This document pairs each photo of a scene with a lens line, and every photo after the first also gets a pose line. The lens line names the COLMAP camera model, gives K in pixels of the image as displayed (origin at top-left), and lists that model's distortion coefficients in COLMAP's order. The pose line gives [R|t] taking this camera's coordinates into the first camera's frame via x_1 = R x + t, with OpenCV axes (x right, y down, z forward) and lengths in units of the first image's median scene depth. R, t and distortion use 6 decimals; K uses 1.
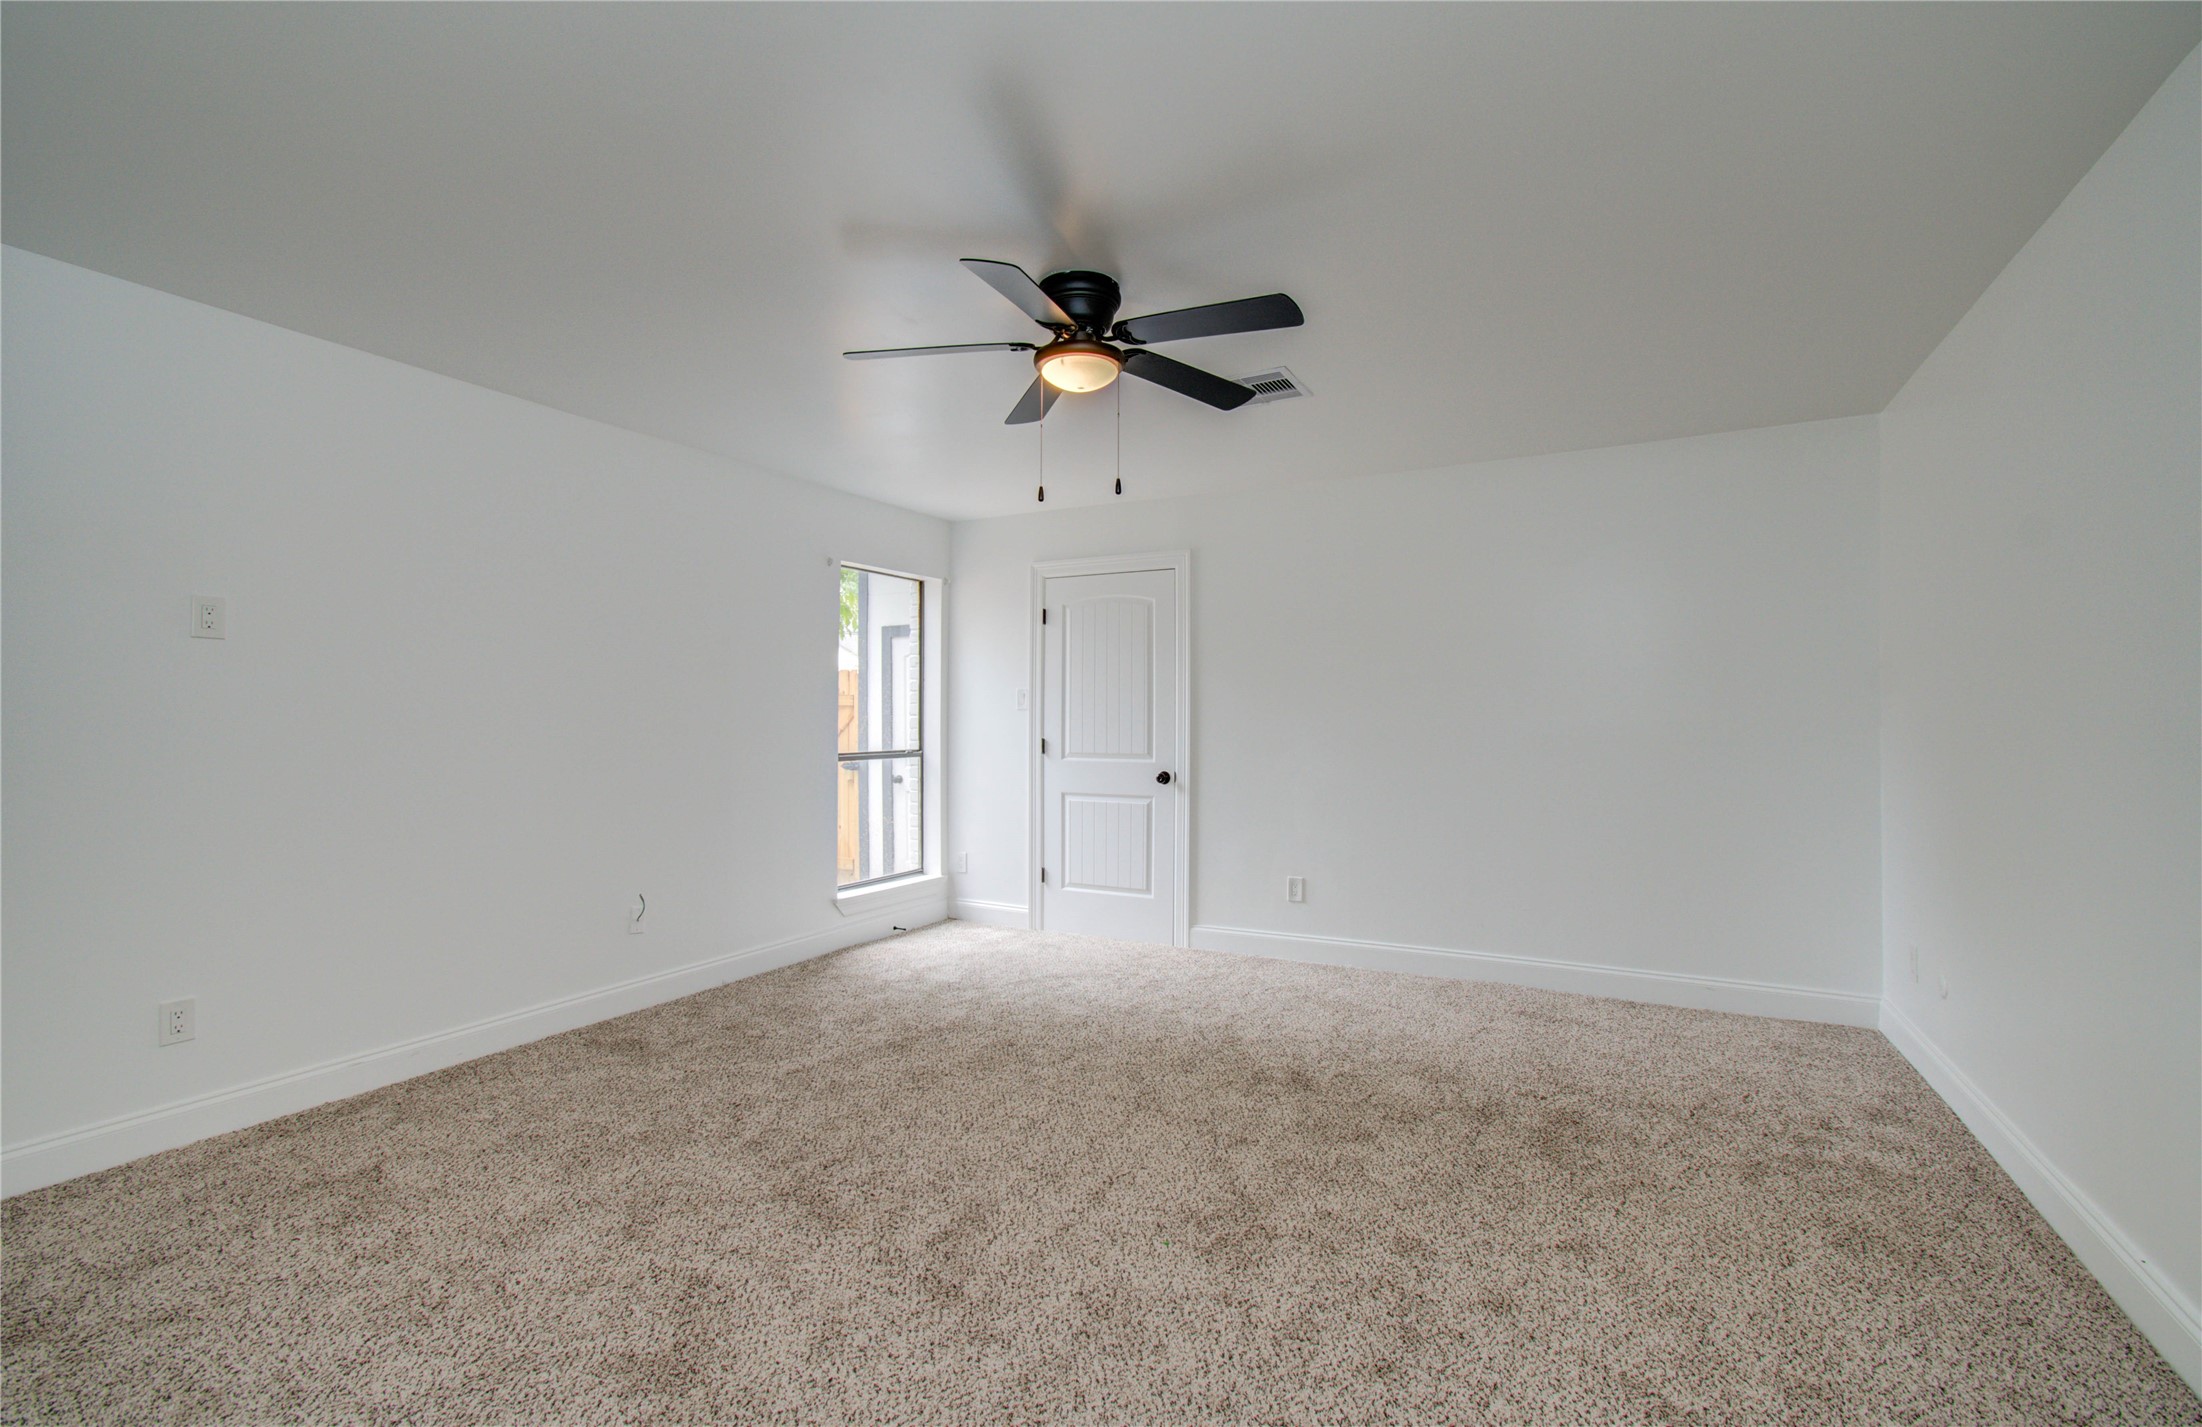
lens RADIAL K [[968.3, 0, 1110.1], [0, 968.3, 715.1], [0, 0, 1]] dist [-0.032071, 0.014536]
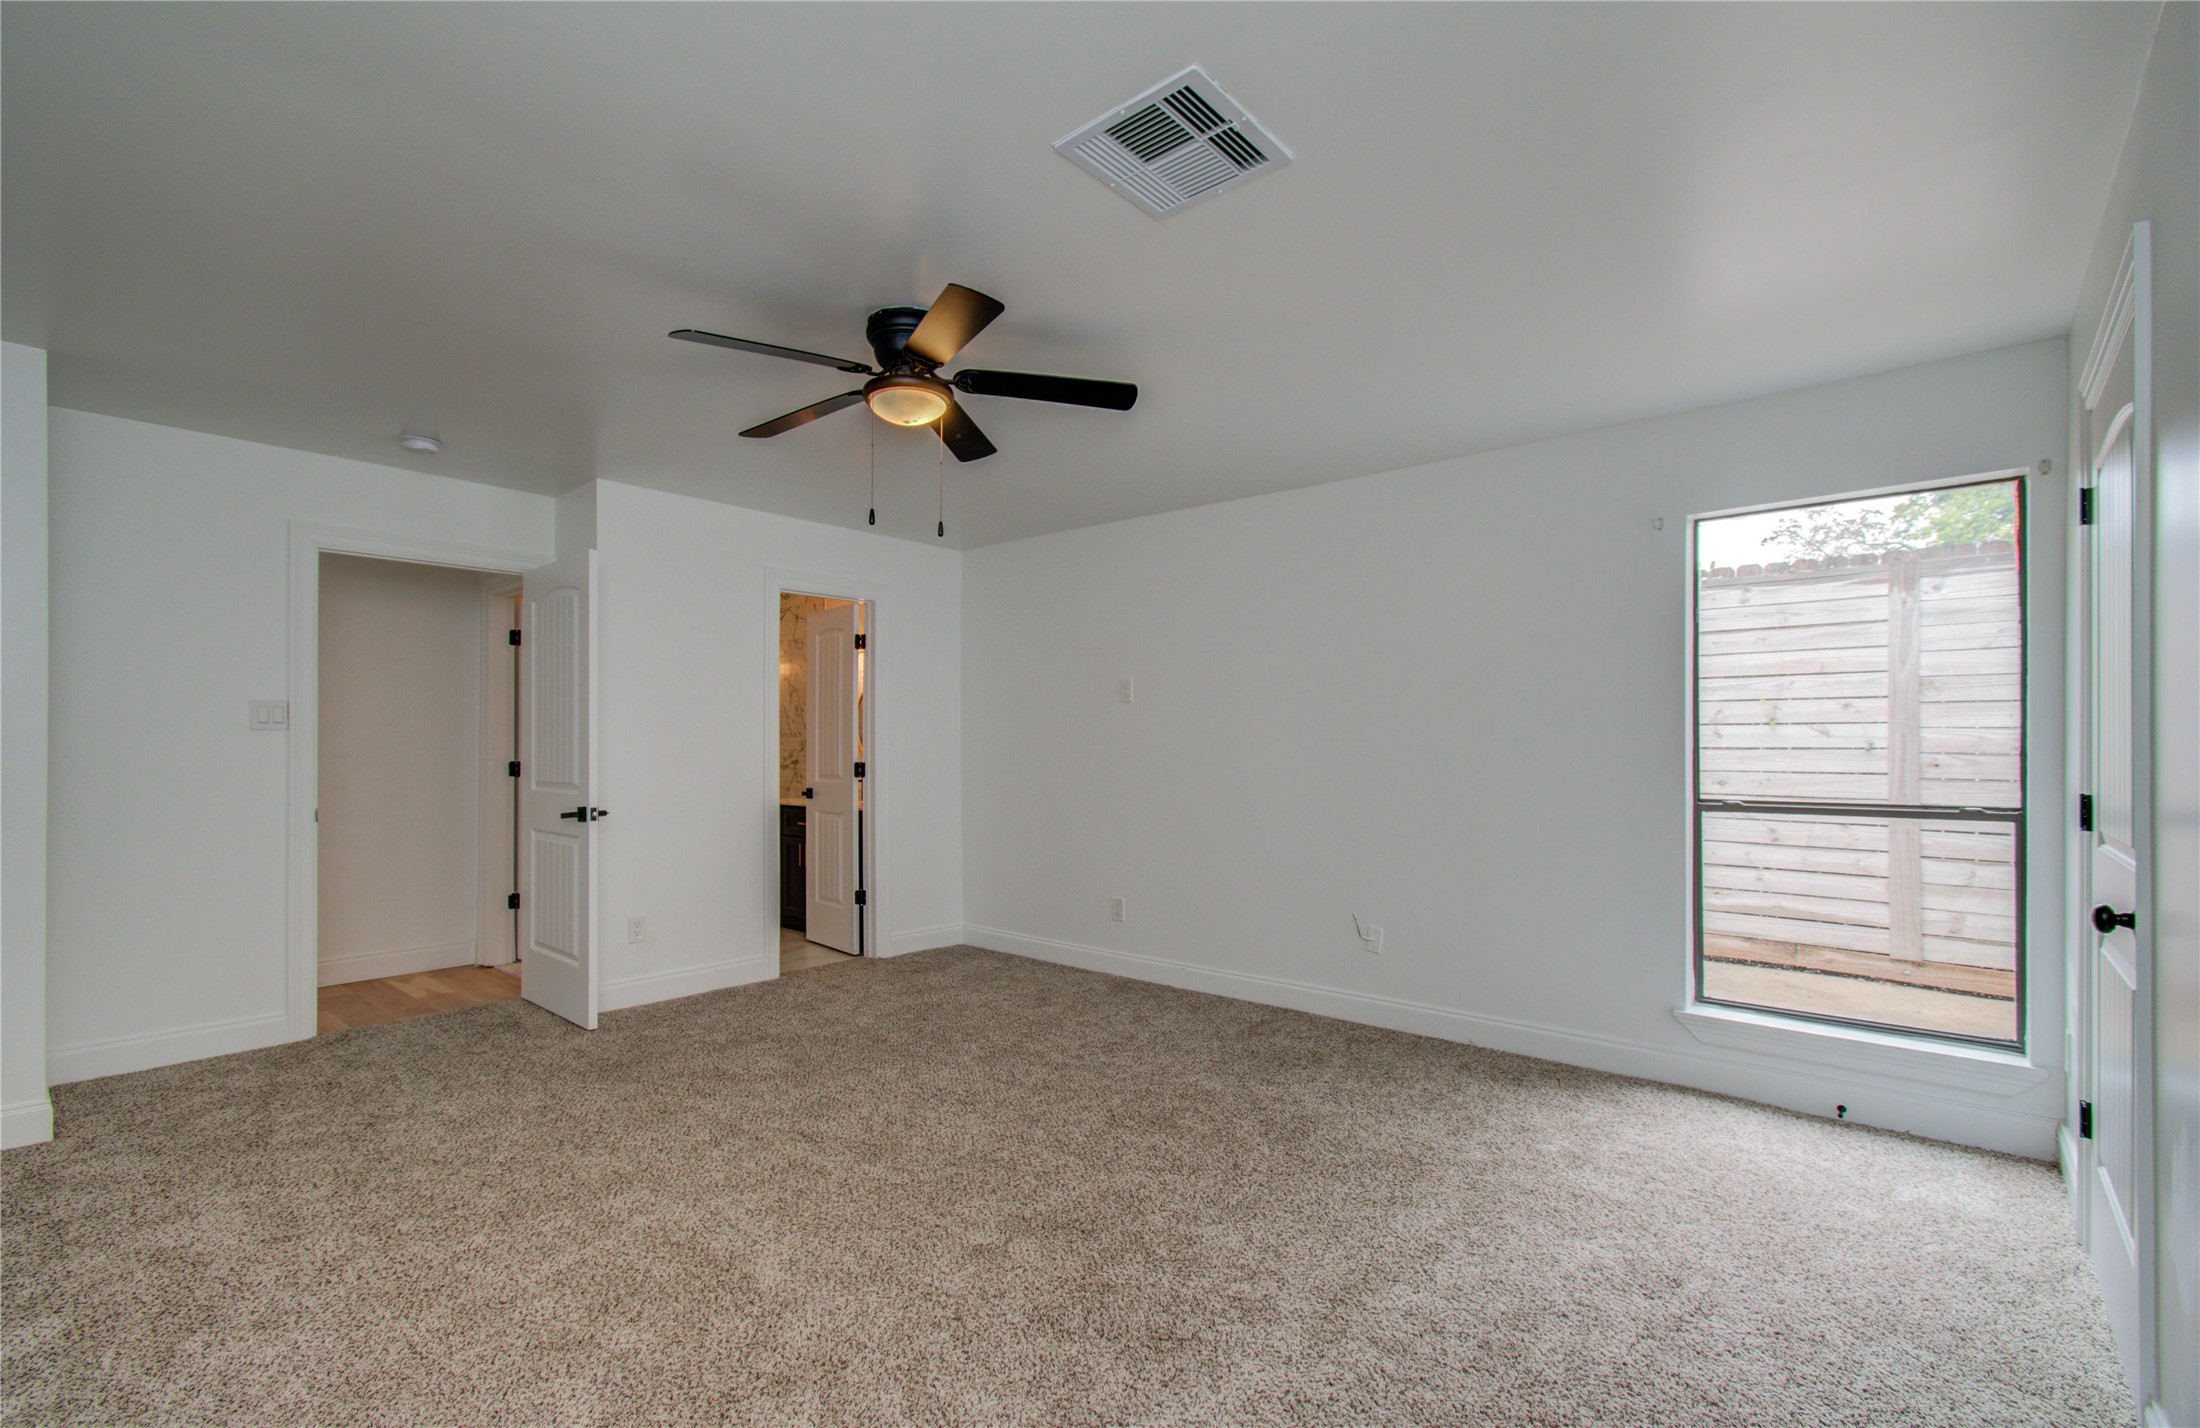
lens RADIAL K [[967.4, 0, 1109.1], [0, 967.4, 715.6], [0, 0, 1]] dist [-0.032071, 0.014536]
pose [[-0.234822, -0.041775, -0.971140, 0.467741], [-0.004792, 0.999114, -0.041820, 0.012442], [0.972027, -0.005166, -0.234814, 0.755198]]
